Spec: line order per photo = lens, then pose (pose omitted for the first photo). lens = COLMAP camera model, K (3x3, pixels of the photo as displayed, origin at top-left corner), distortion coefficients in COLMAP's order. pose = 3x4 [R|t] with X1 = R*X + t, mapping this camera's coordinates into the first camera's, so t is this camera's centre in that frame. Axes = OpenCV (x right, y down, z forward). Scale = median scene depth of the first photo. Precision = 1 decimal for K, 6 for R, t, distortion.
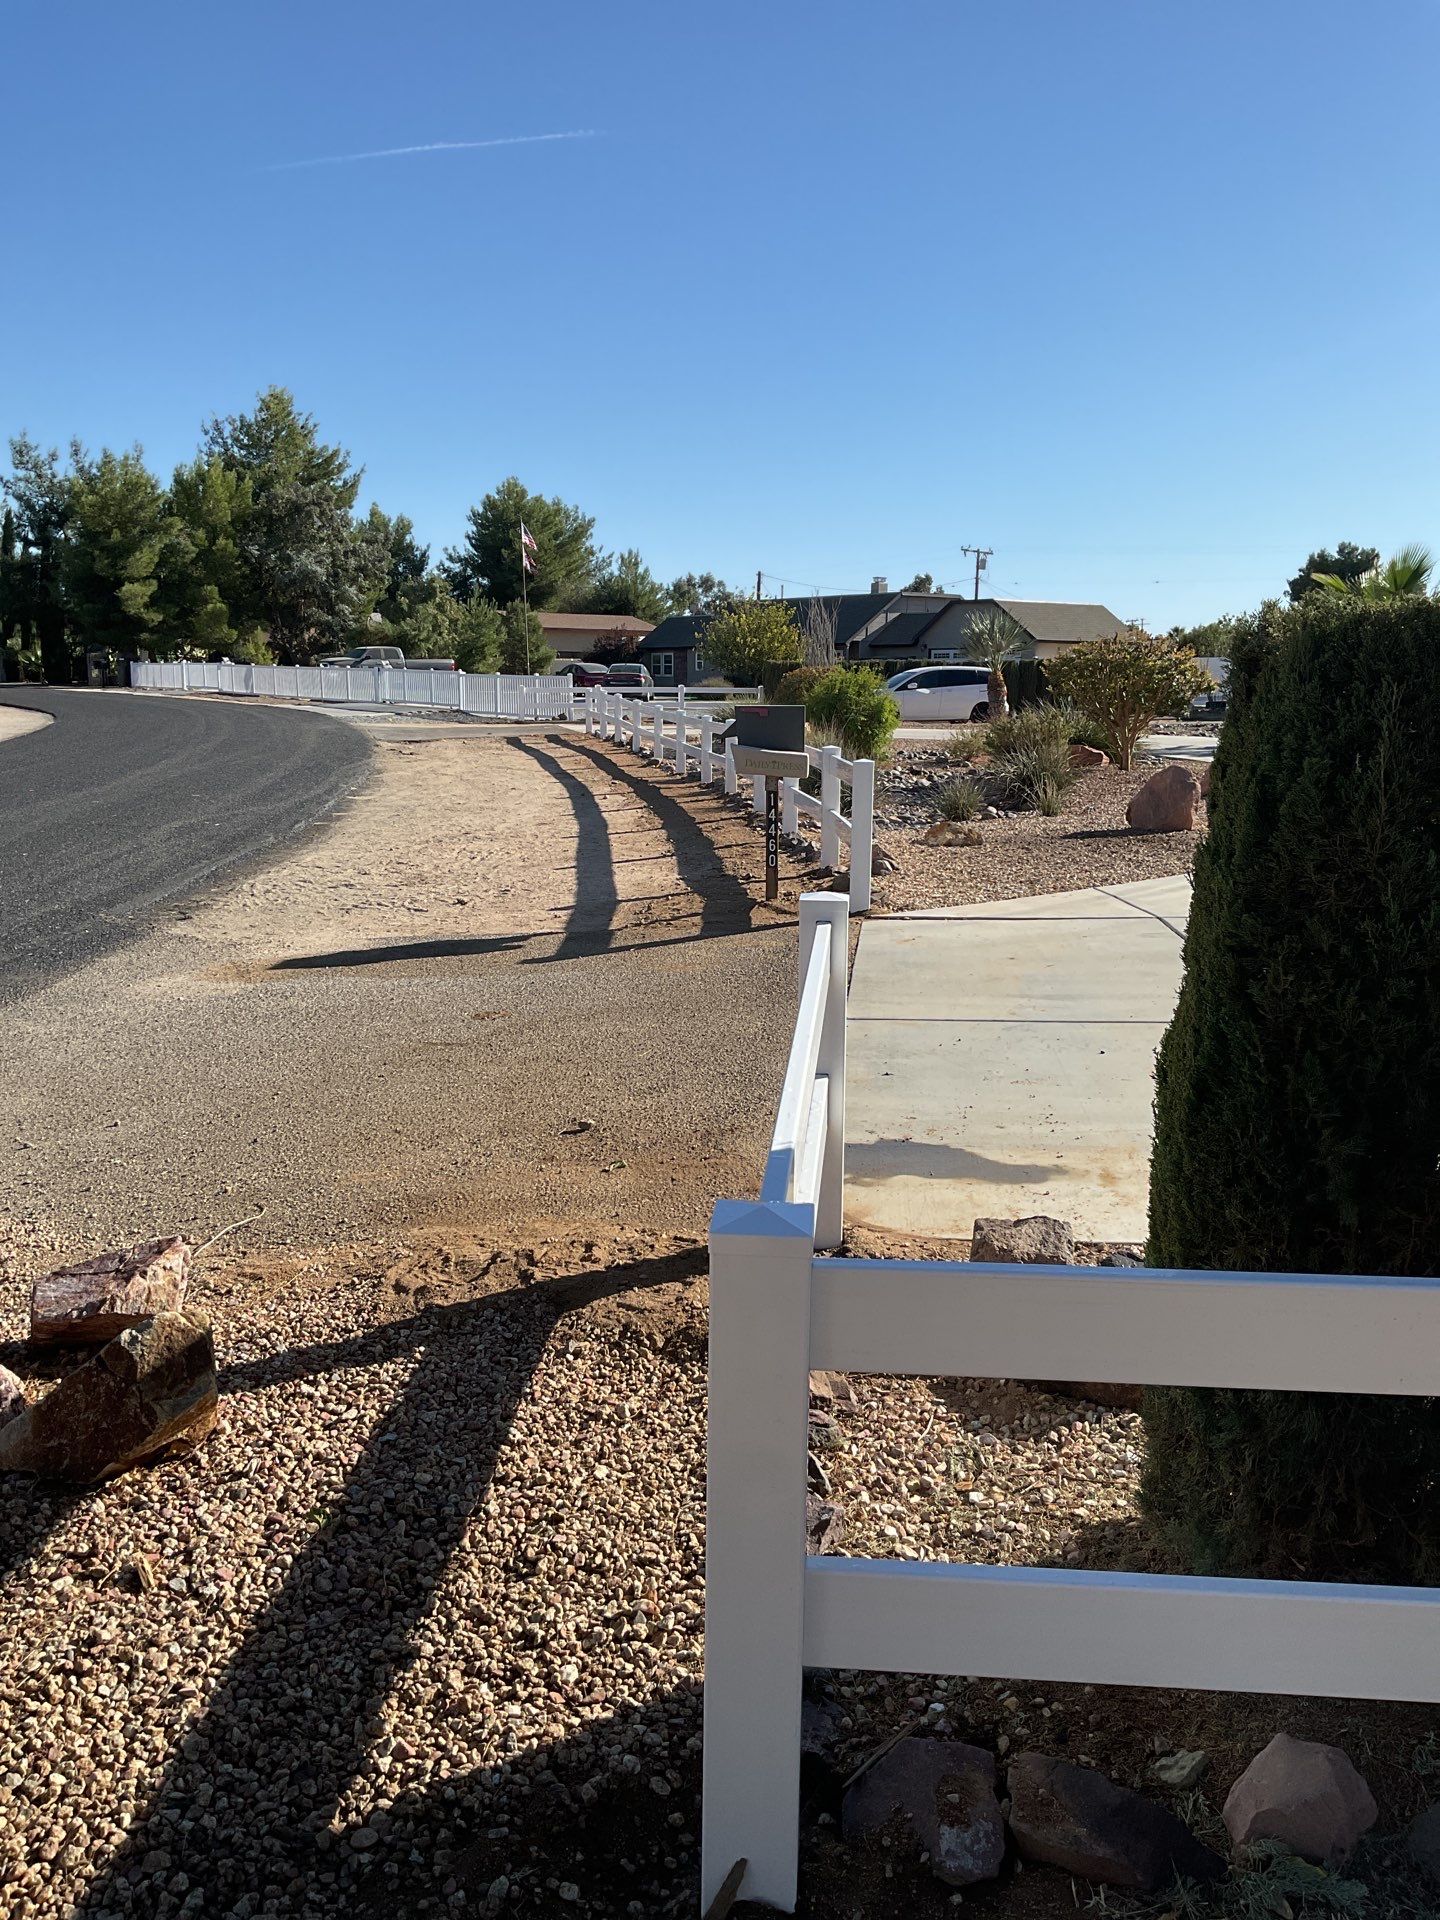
lens RADIAL K [[1580.3, 0, 717.5], [0, 1580.3, 962.1], [0, 0, 1]] dist [0.090882, -0.154676]
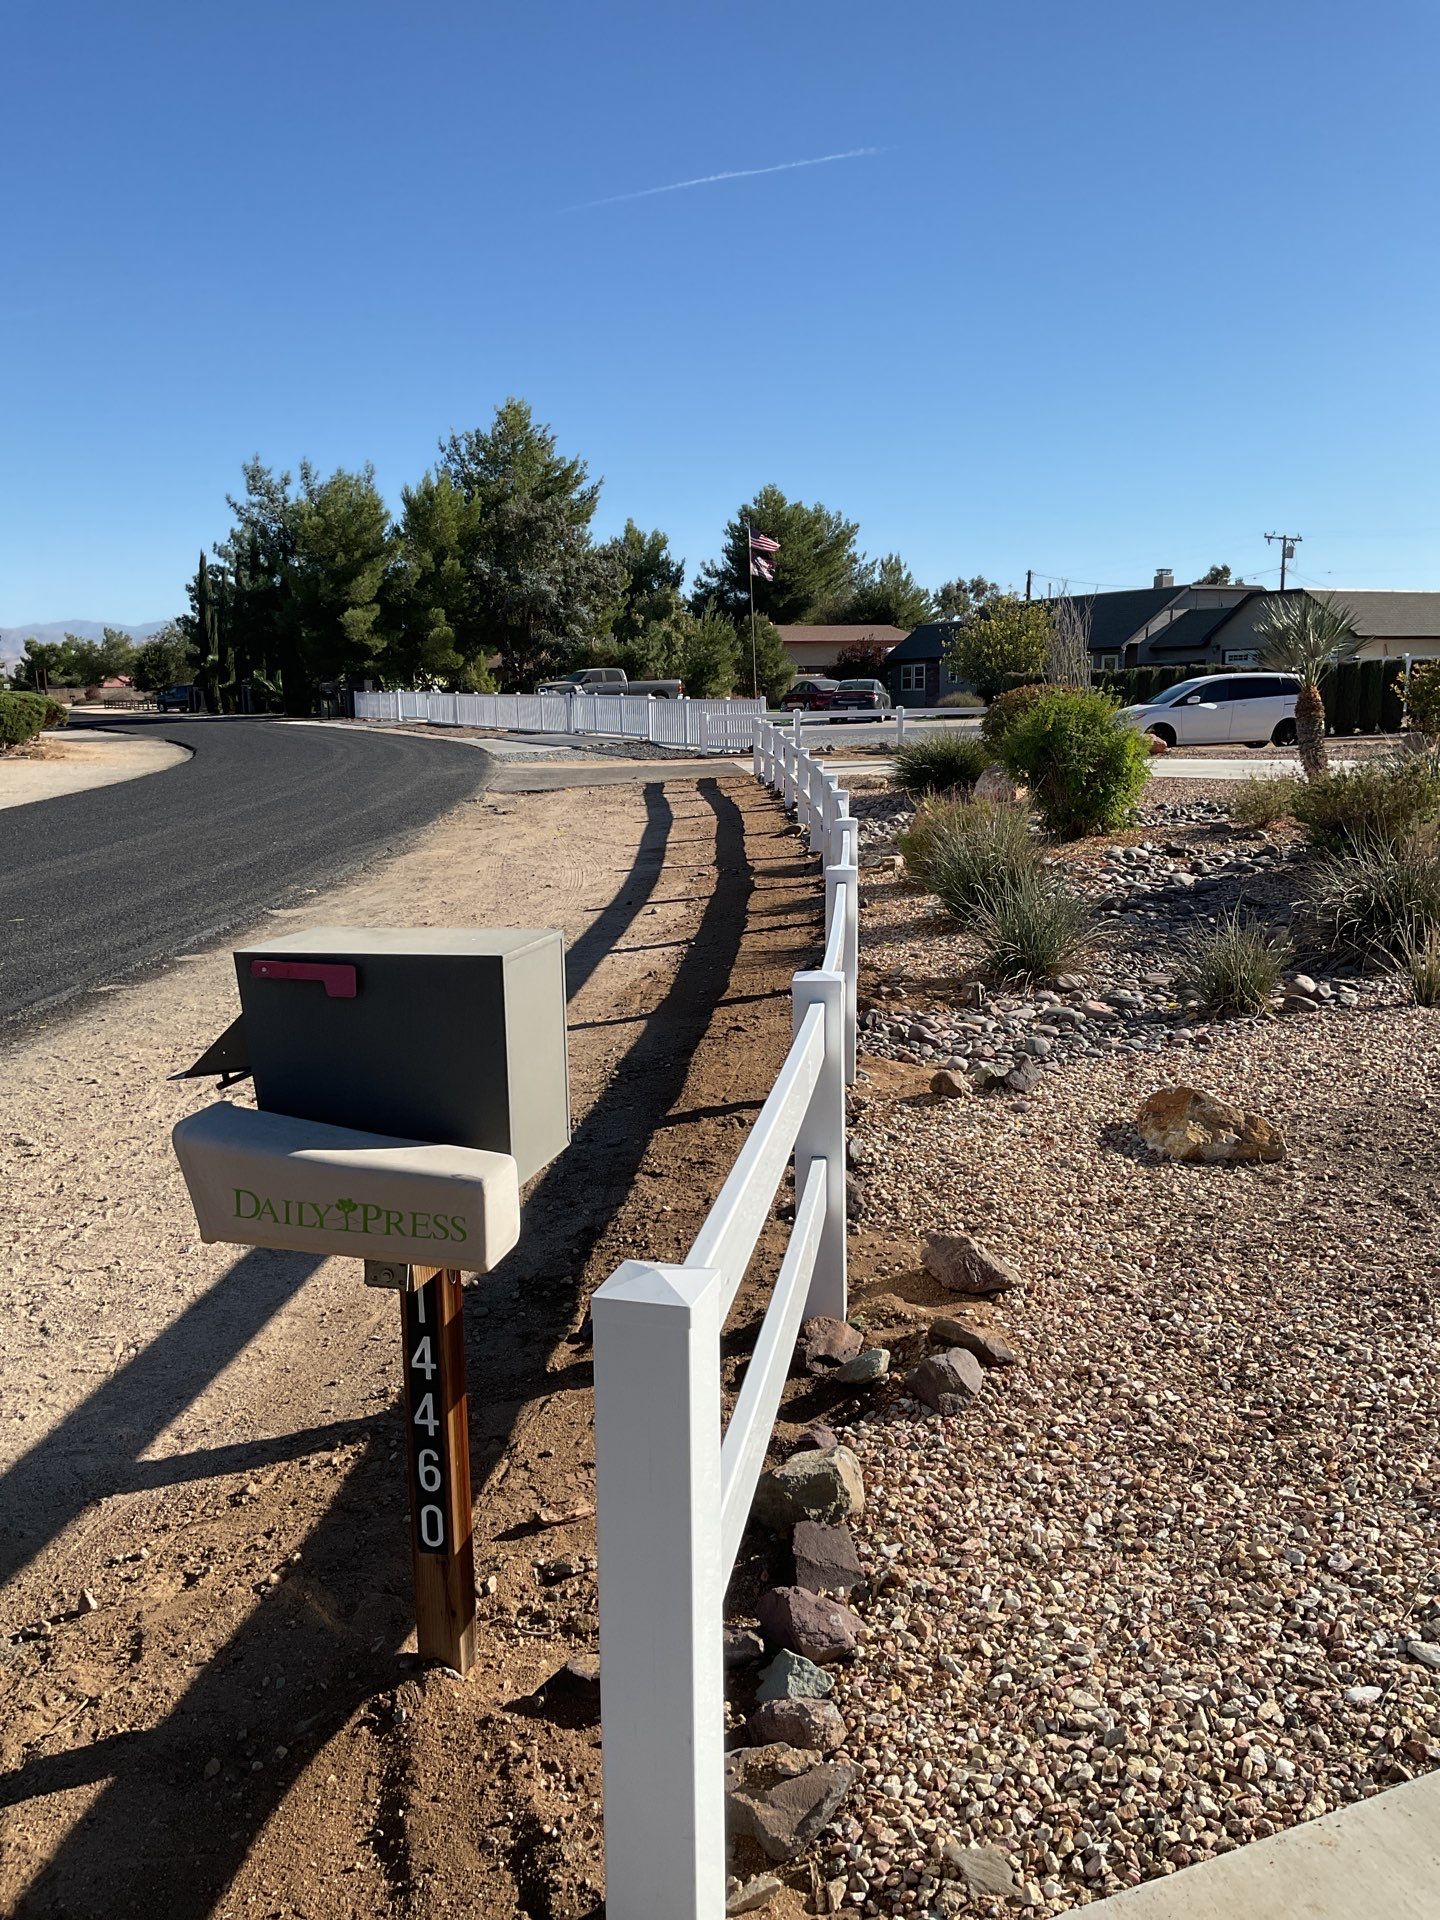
lens RADIAL K [[1580.3, 0, 721.0], [0, 1580.3, 969.1], [0, 0, 1]] dist [0.090882, -0.154676]
pose [[0.984556, 0.005879, -0.174971, 0.016067], [-0.006392, 0.999977, -0.002370, -0.019617], [0.174953, 0.003452, 0.984571, 0.095165]]
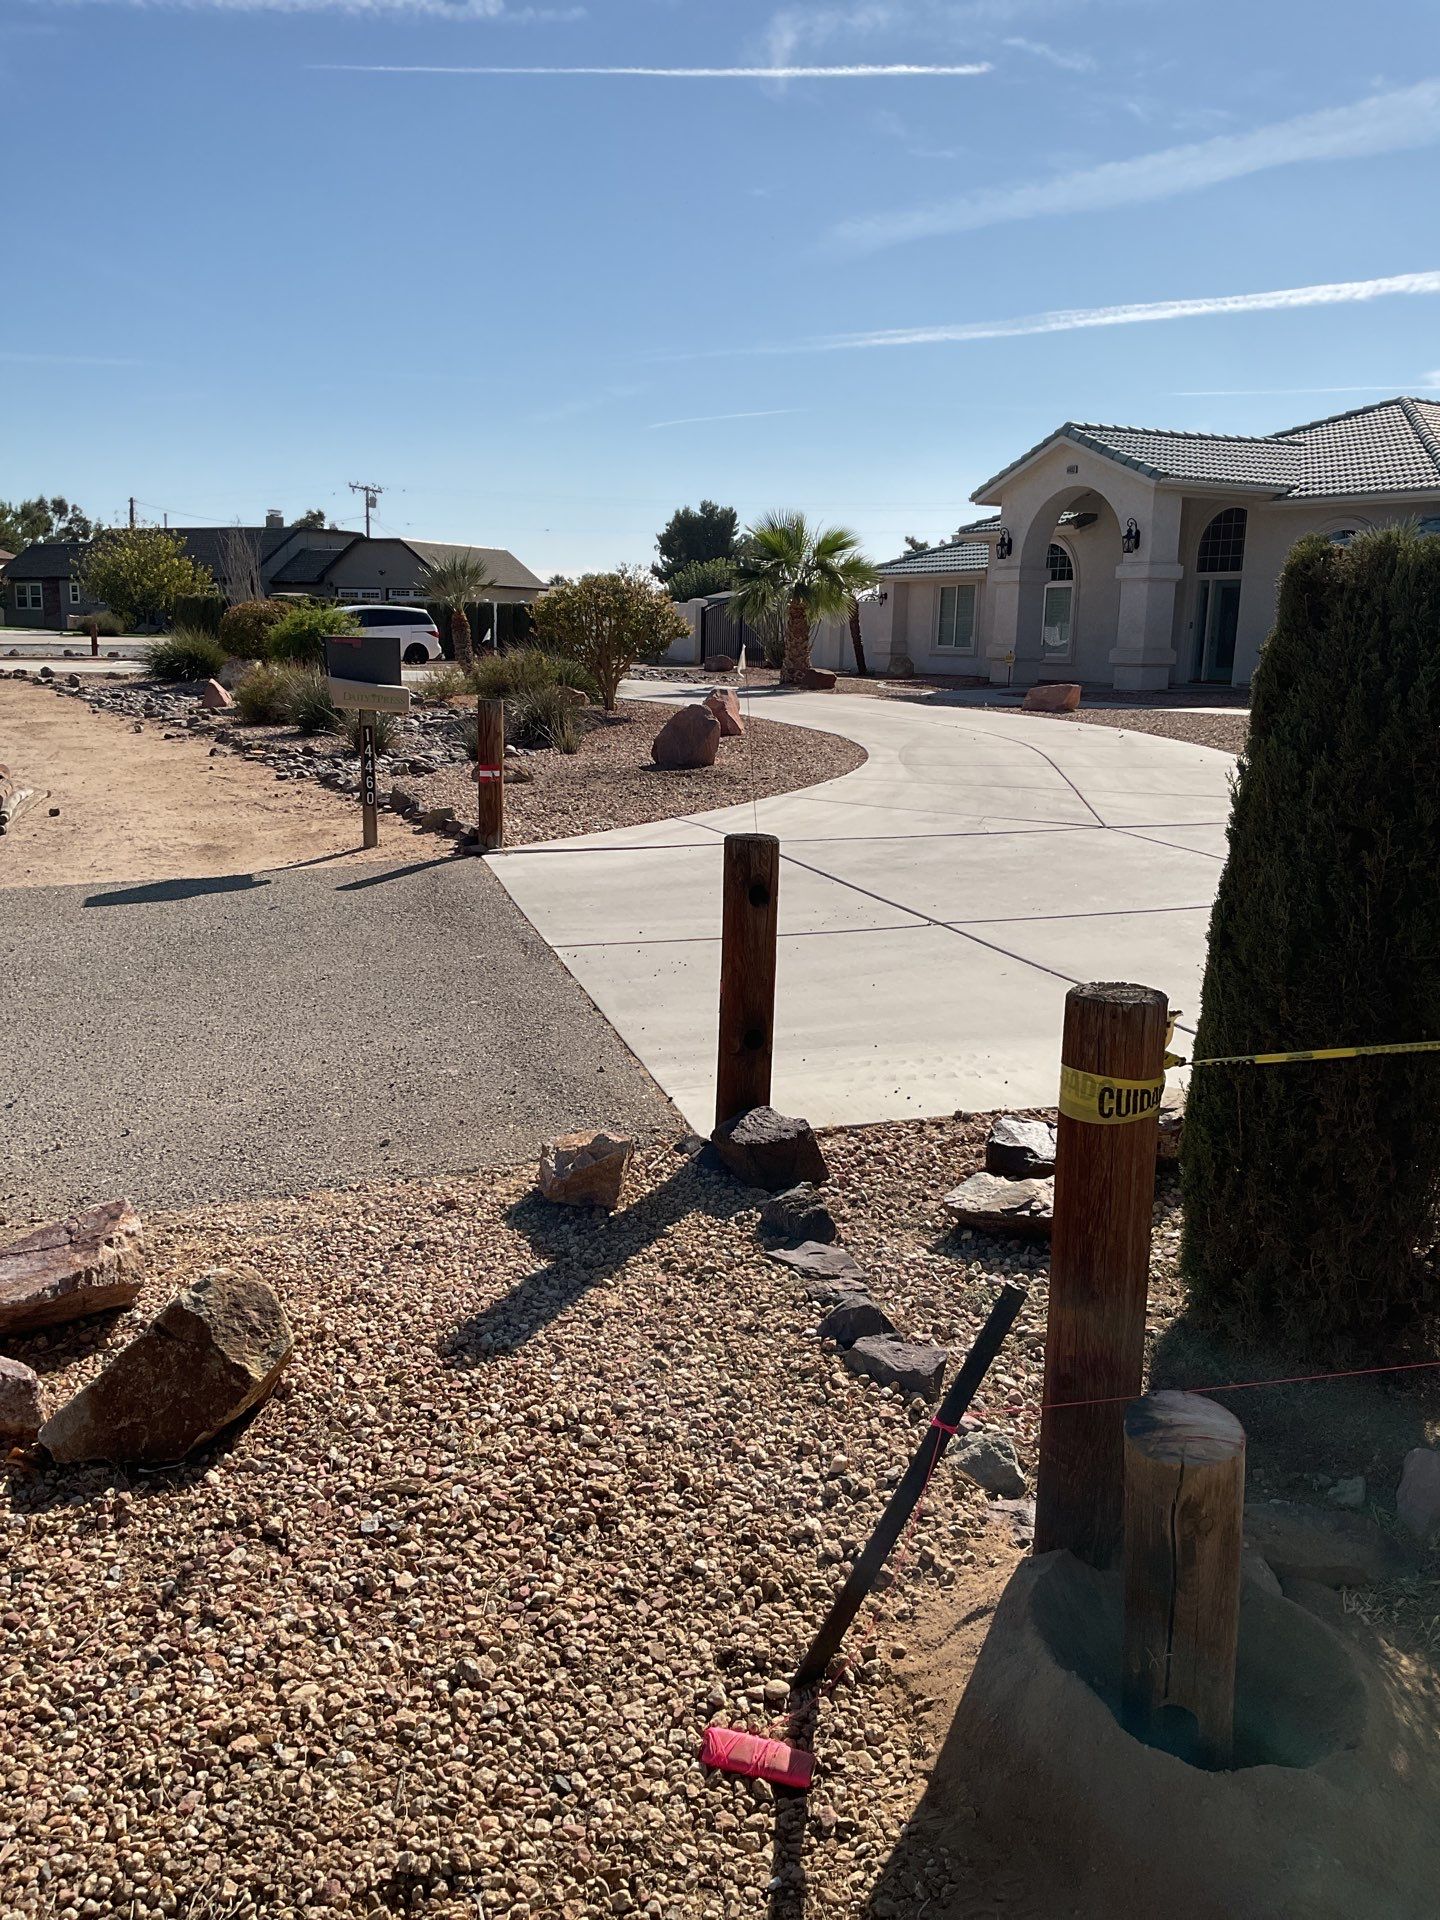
lens RADIAL K [[1580.3, 0, 726.3], [0, 1580.3, 974.2], [0, 0, 1]] dist [0.090882, -0.154676]
pose [[0.927221, -0.064596, 0.368902, -0.016276], [0.049557, 0.997514, 0.050109, 0.000757], [-0.371221, -0.028180, 0.928117, 0.001757]]
